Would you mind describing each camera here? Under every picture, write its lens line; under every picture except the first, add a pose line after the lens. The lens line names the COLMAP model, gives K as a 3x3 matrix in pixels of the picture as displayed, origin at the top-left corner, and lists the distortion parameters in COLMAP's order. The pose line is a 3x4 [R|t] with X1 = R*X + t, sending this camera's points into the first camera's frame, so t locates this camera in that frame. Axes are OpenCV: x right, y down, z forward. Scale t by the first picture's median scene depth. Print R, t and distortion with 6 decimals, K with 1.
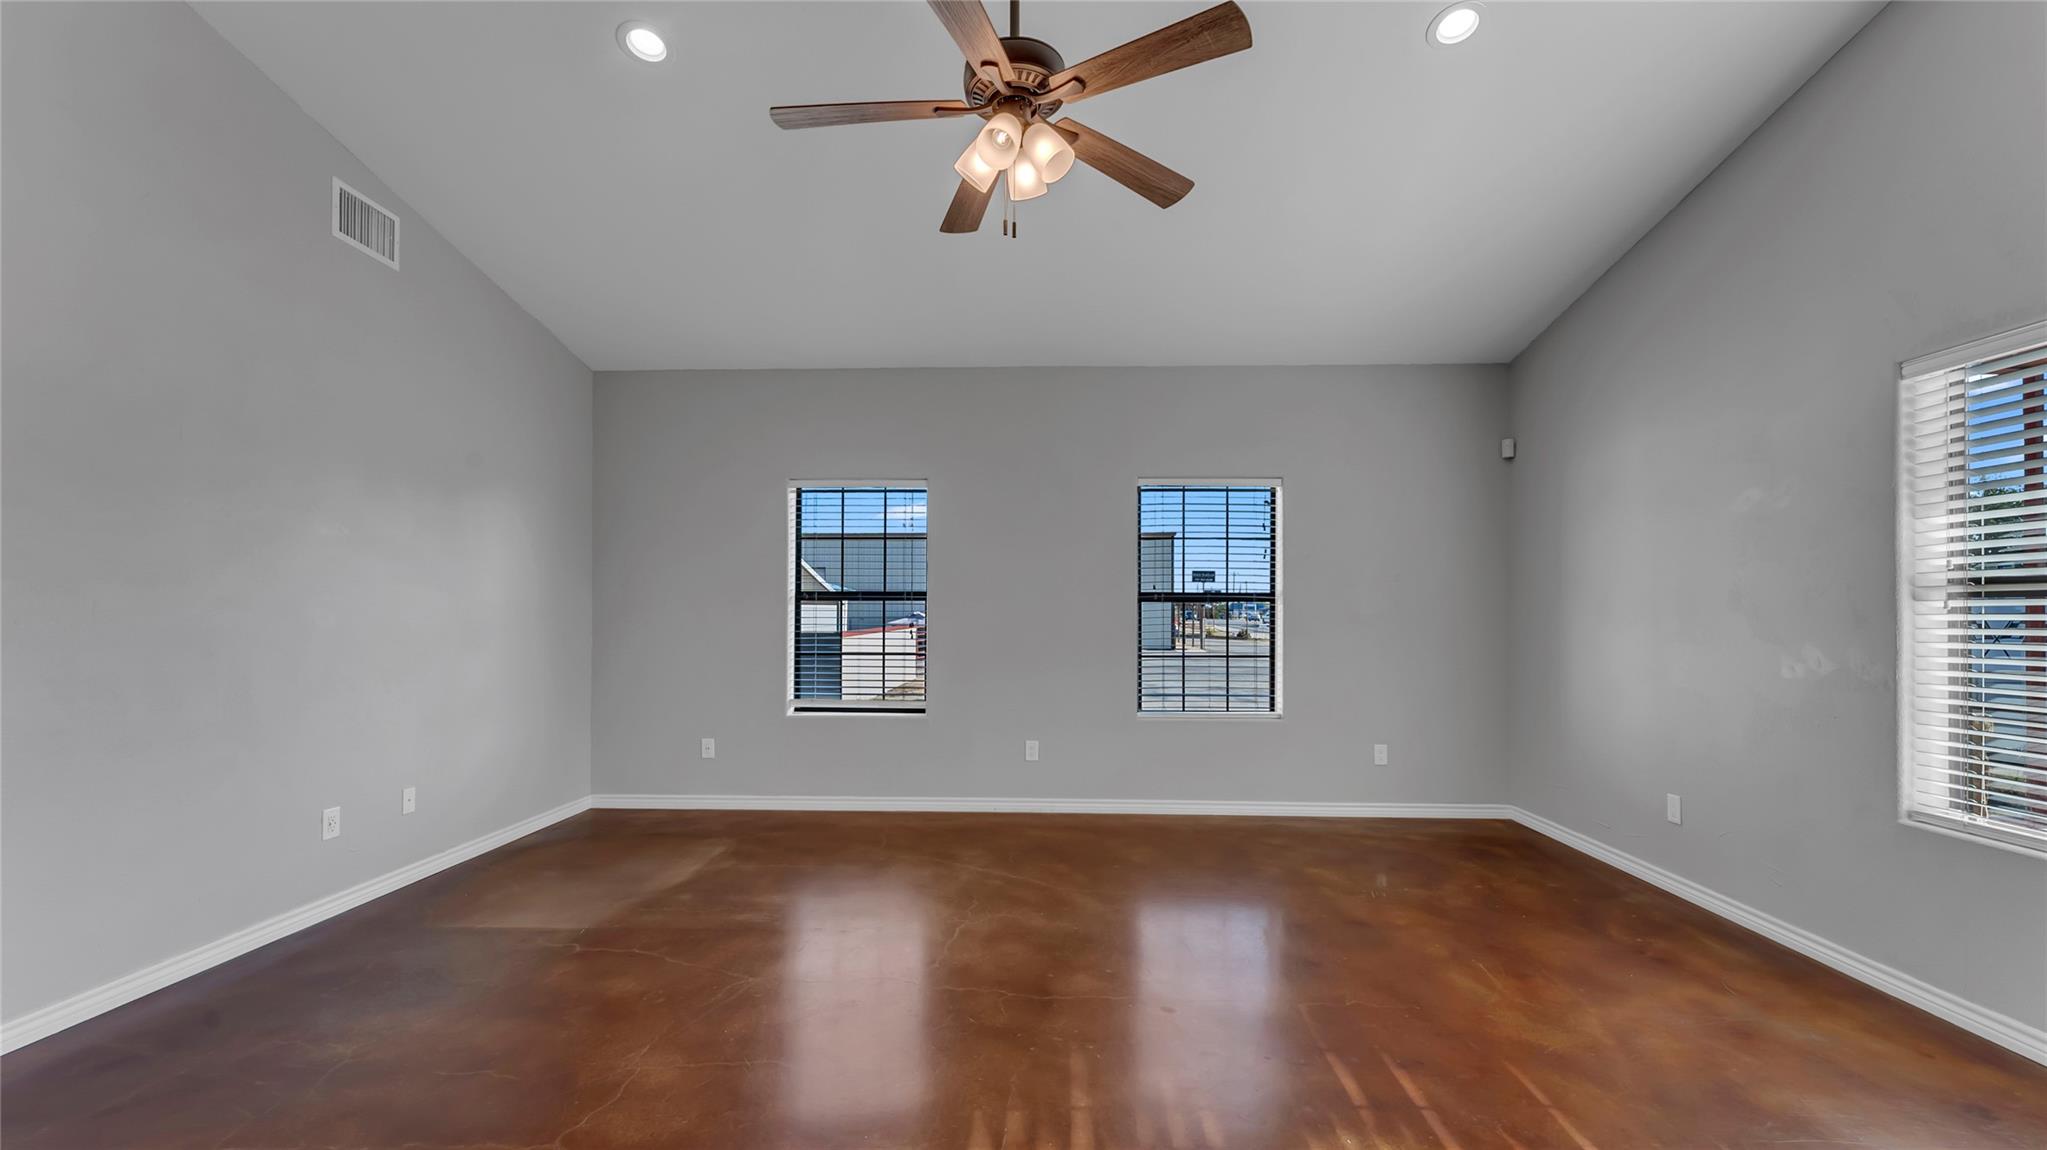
lens RADIAL K [[823.4, 0, 1022.3], [0, 823.4, 610.4], [0, 0, 1]] dist [-0.001100, -0.000490]
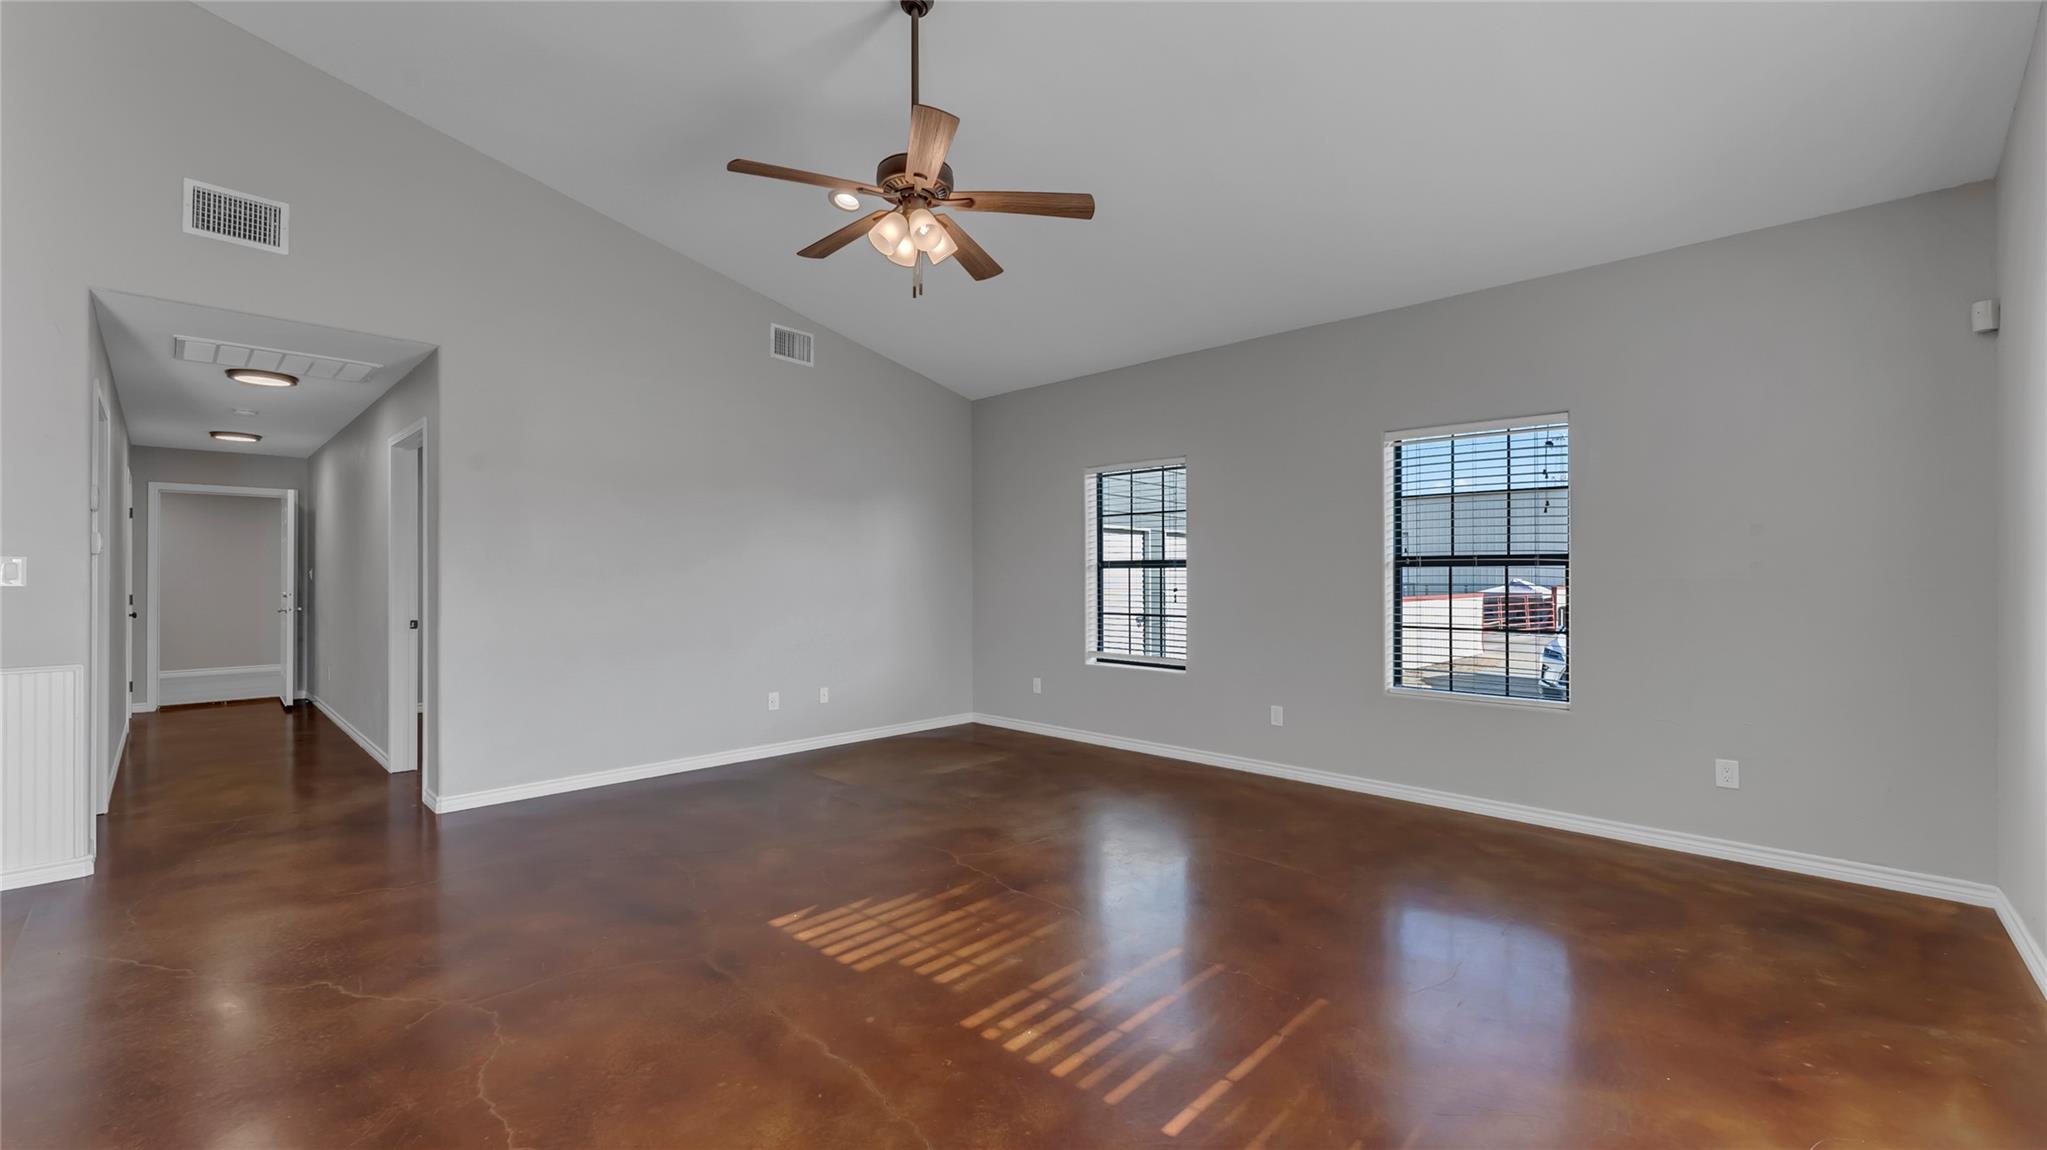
lens RADIAL K [[823.4, 0, 1023.0], [0, 823.4, 579.7], [0, 0, 1]] dist [-0.001100, -0.000490]
pose [[0.747279, 0.000778, -0.664509, 0.448507], [0.001980, 0.999992, 0.003397, 0.000504], [0.664507, -0.003855, 0.747272, 0.044055]]
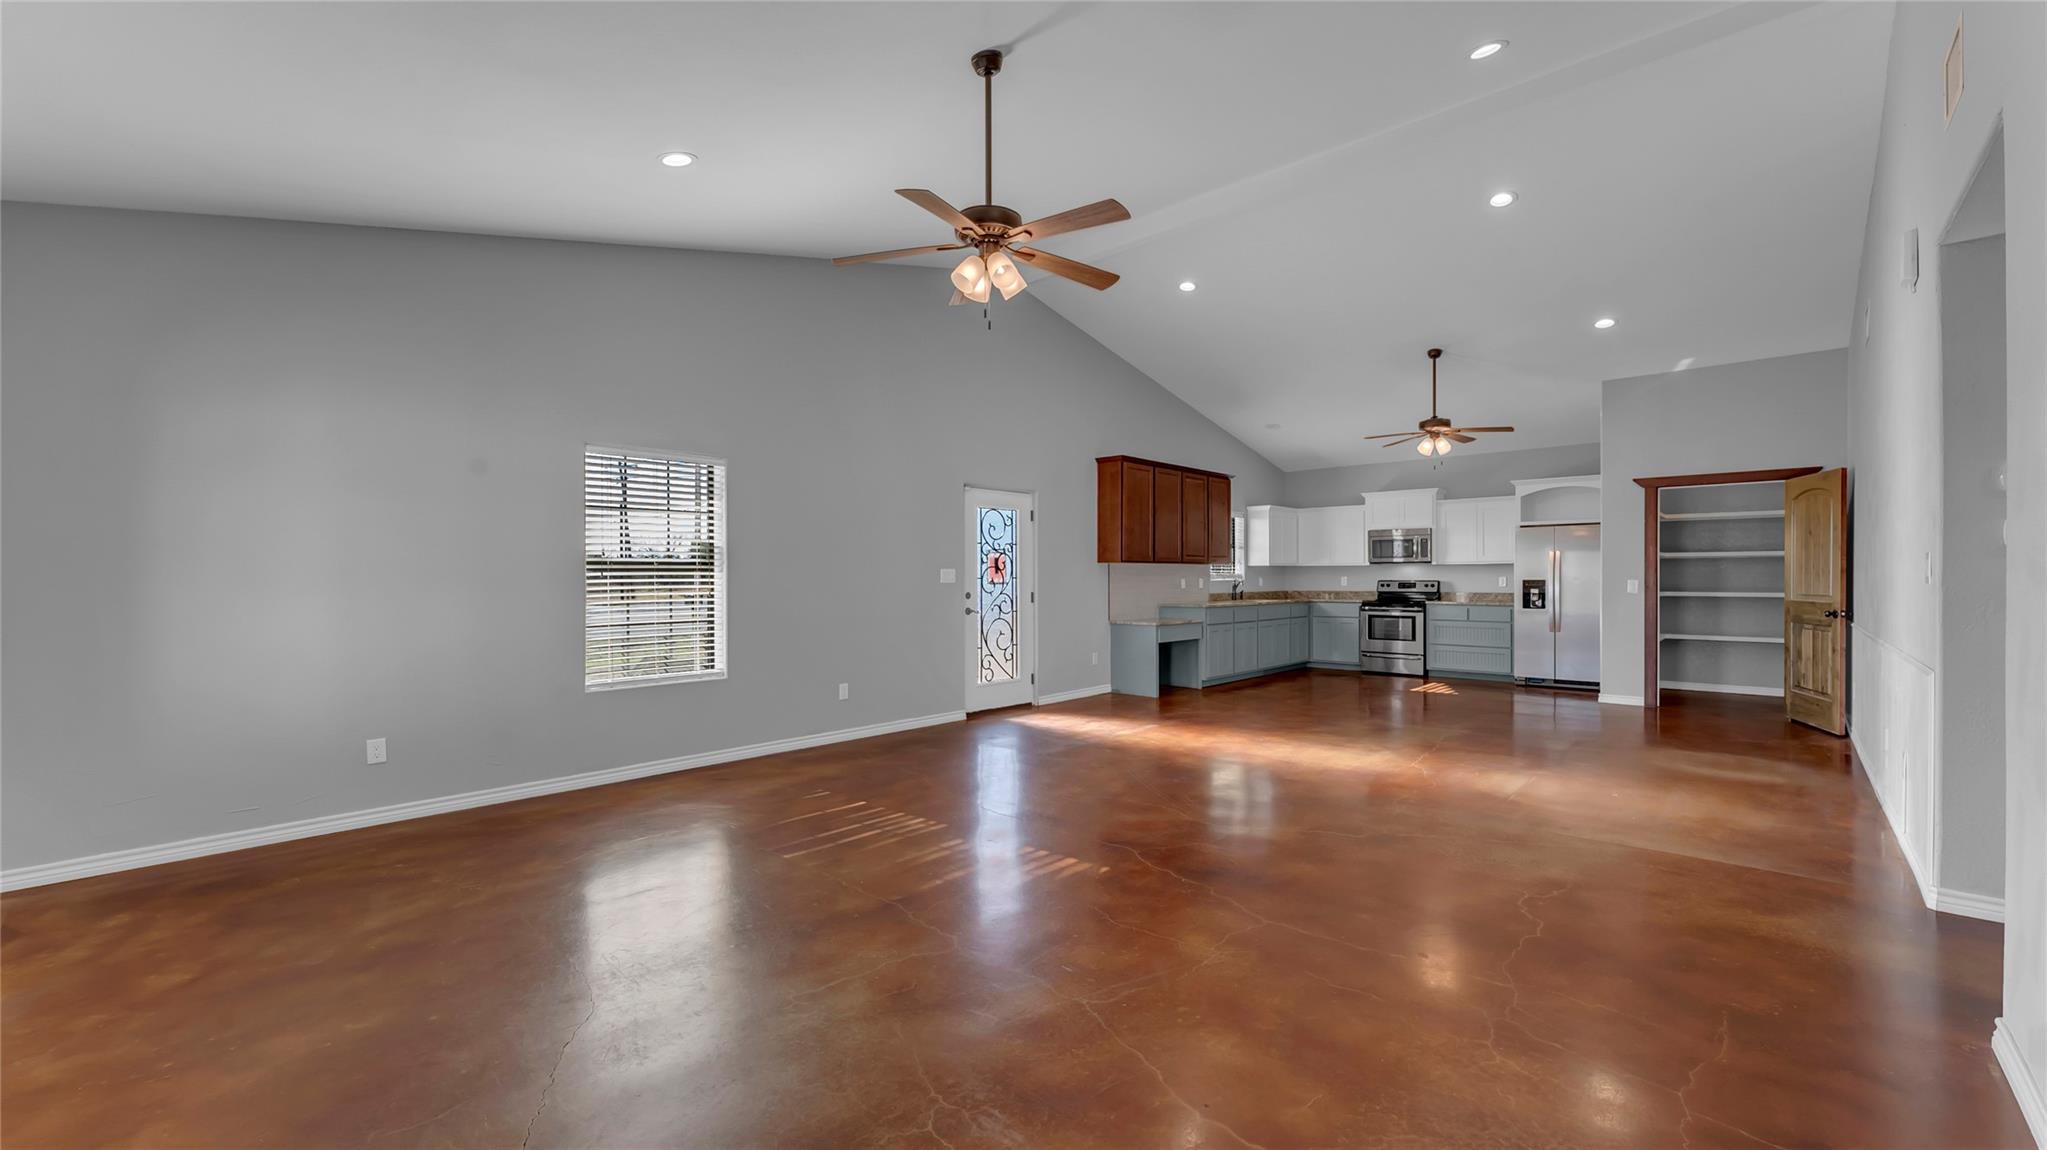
lens RADIAL K [[823.4, 0, 1025.4], [0, 823.4, 580.7], [0, 0, 1]] dist [-0.001100, -0.000490]
pose [[-0.755593, -0.003545, 0.655032, -0.481738], [0.005522, 0.999915, 0.011780, -0.005507], [-0.655018, 0.012518, -0.755510, 0.933092]]
